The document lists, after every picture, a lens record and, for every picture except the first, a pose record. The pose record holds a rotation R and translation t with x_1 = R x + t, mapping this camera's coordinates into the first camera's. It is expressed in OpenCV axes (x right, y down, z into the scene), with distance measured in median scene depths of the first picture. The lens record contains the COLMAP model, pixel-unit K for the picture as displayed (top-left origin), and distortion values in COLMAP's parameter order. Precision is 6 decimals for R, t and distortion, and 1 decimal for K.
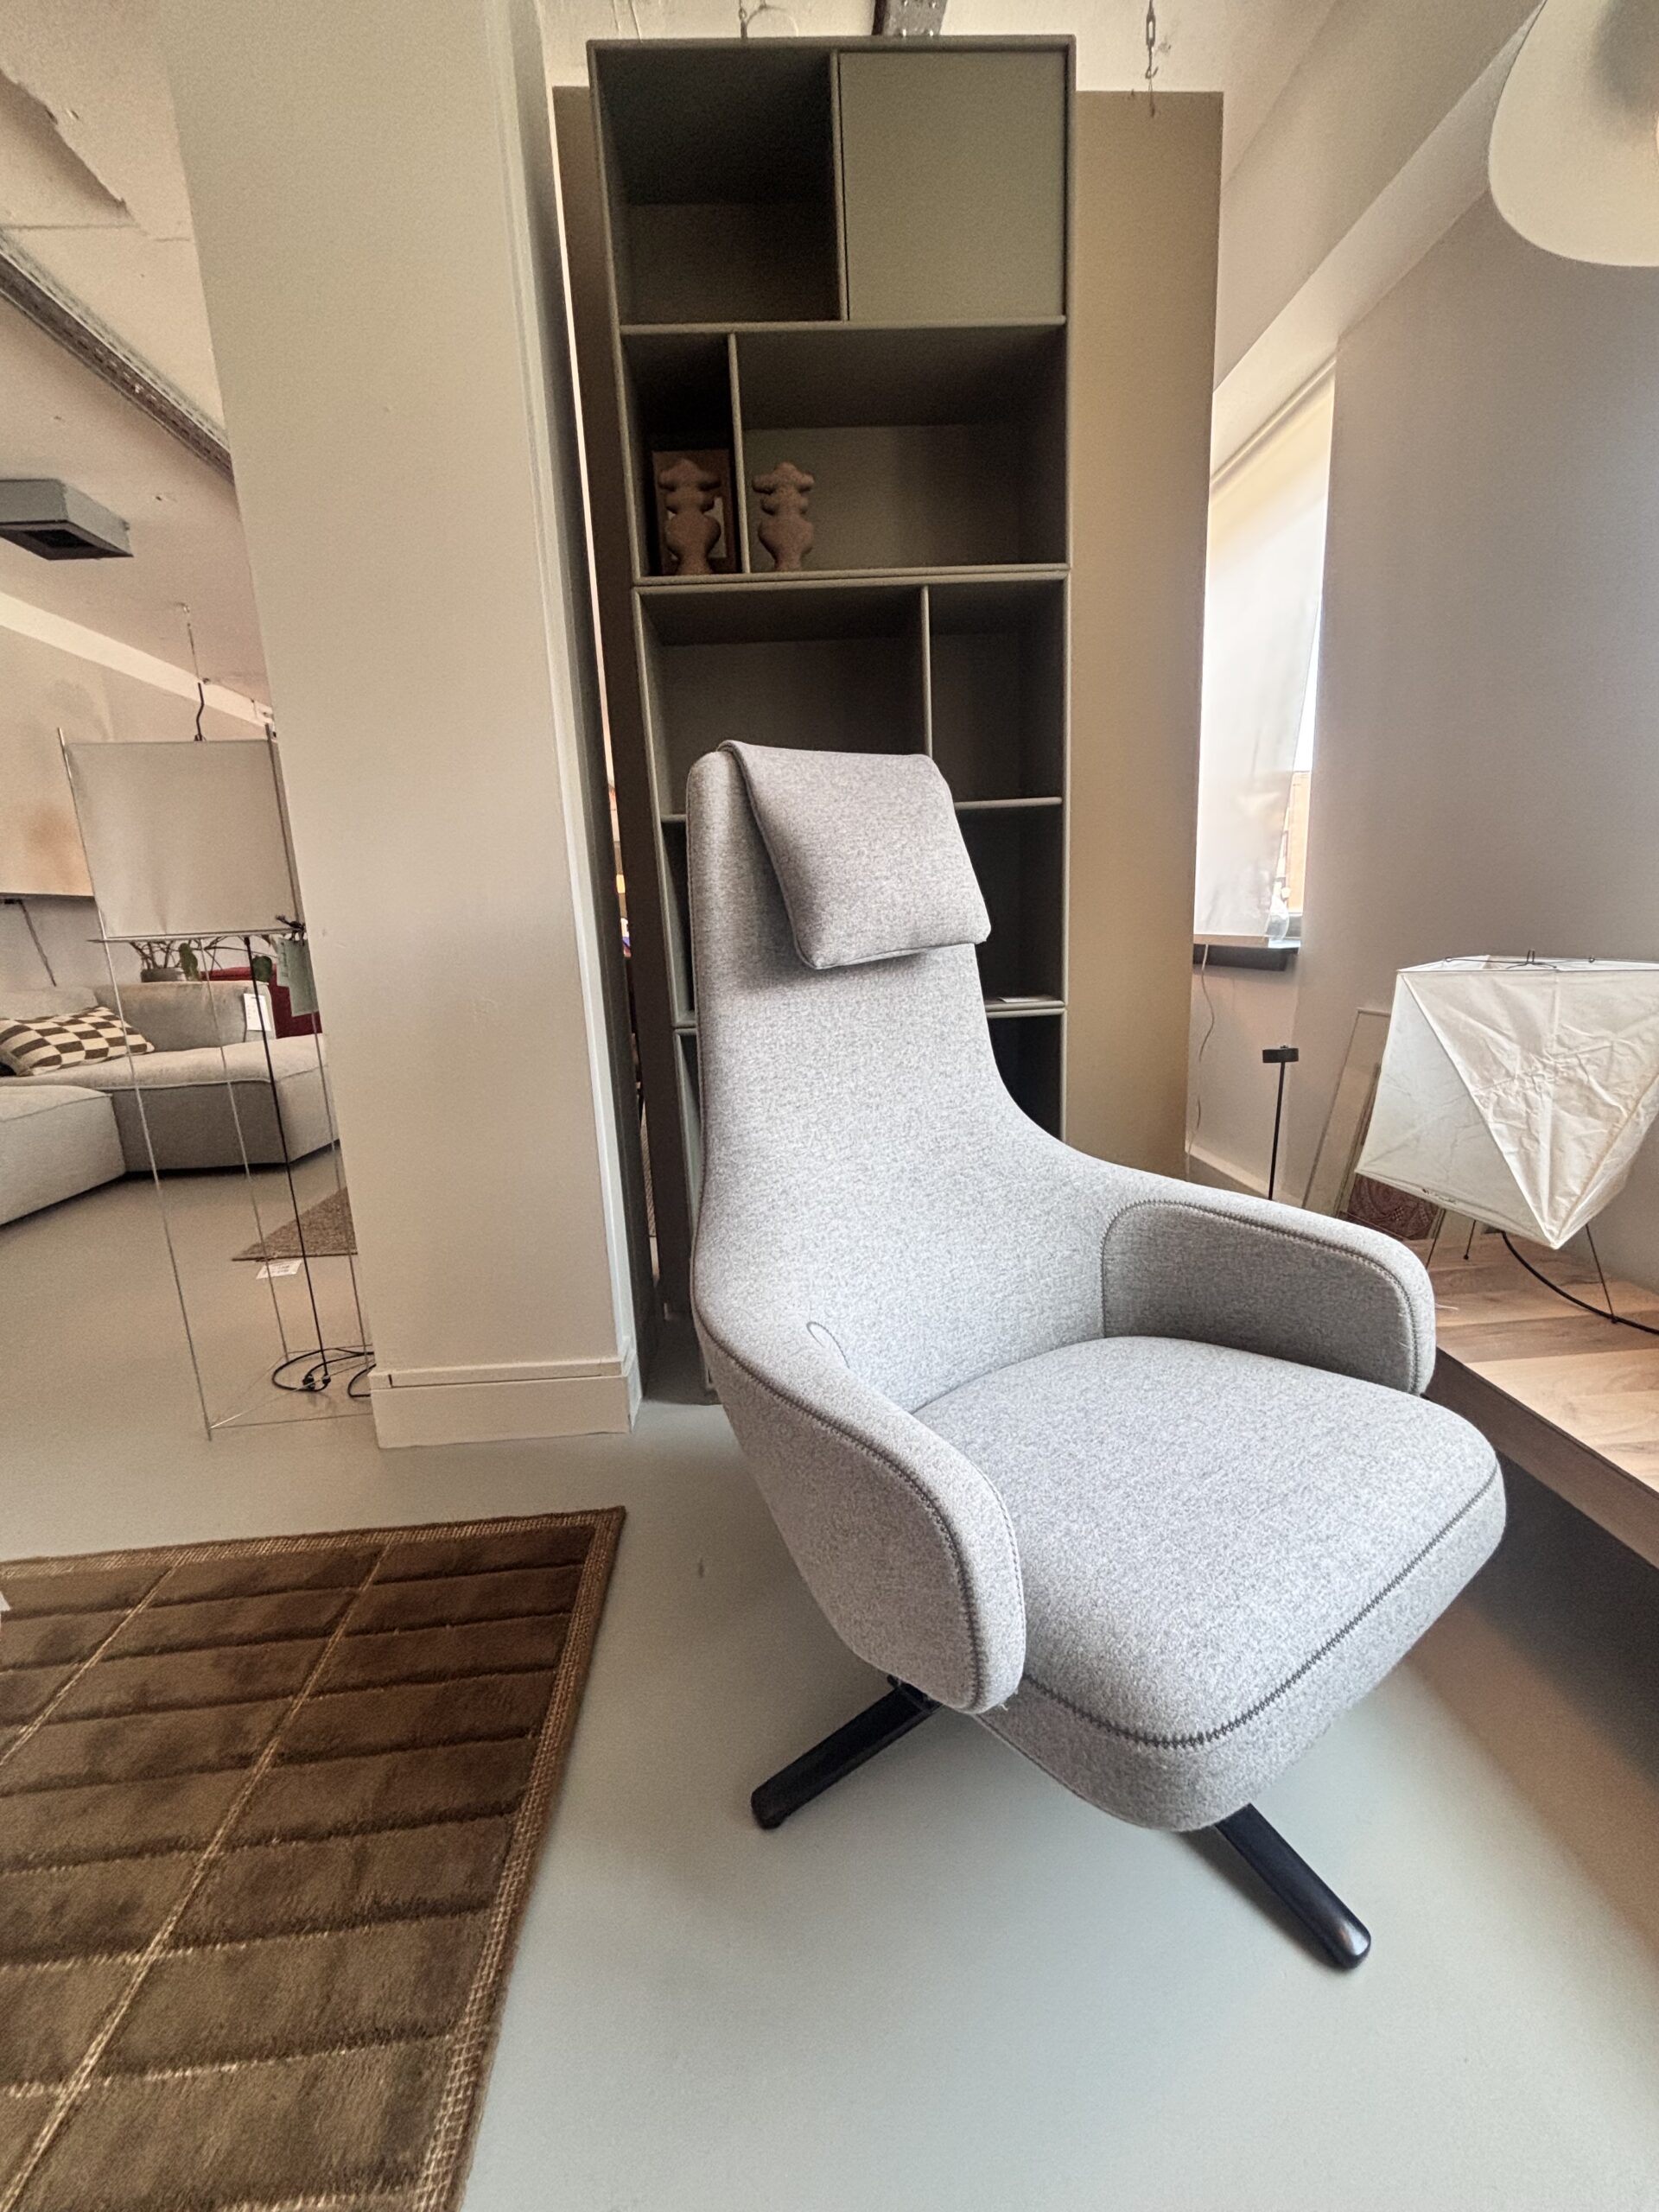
lens RADIAL K [[888.8, 0, 829.5], [0, 888.8, 1106.0], [0, 0, 1]] dist [0.012207, -0.003526]
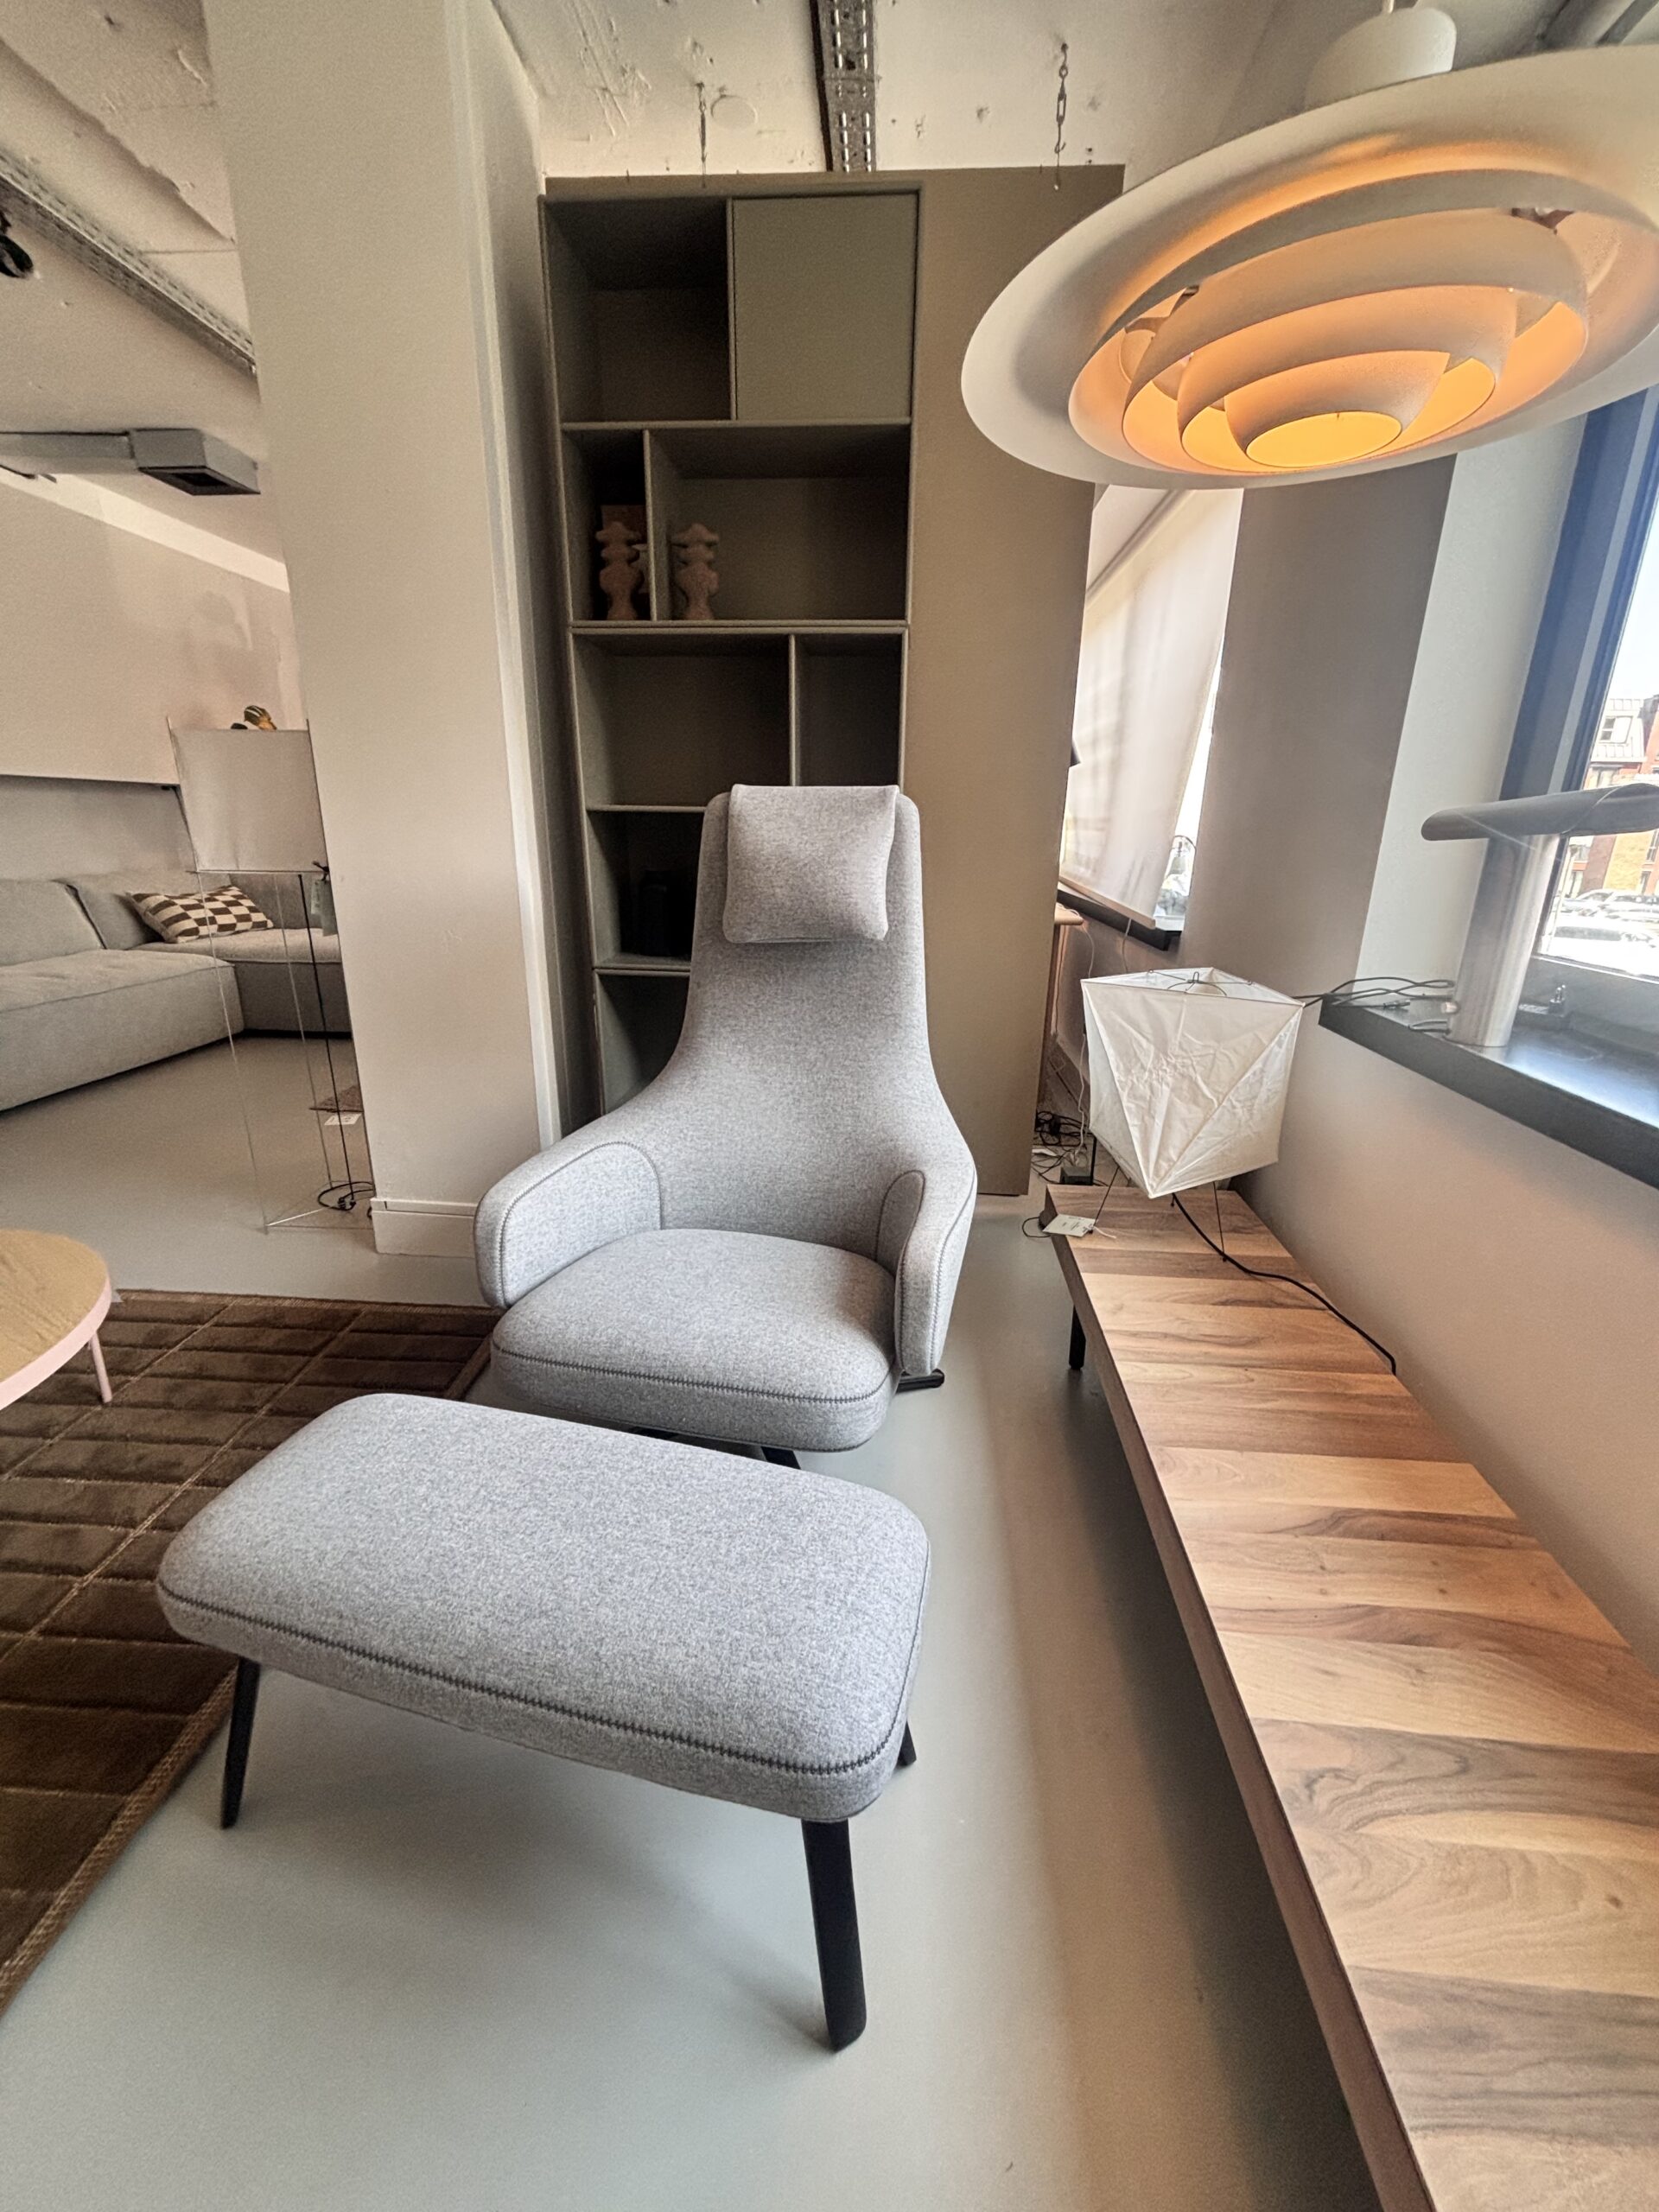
lens RADIAL K [[902.0, 0, 829.5], [0, 902.0, 1106.0], [0, 0, 1]] dist [0.002415, 0.000891]
pose [[0.988369, 0.101566, -0.113189, 0.371755], [-0.089300, 0.990063, 0.108629, -0.066742], [0.123098, -0.097258, 0.987617, -0.316739]]
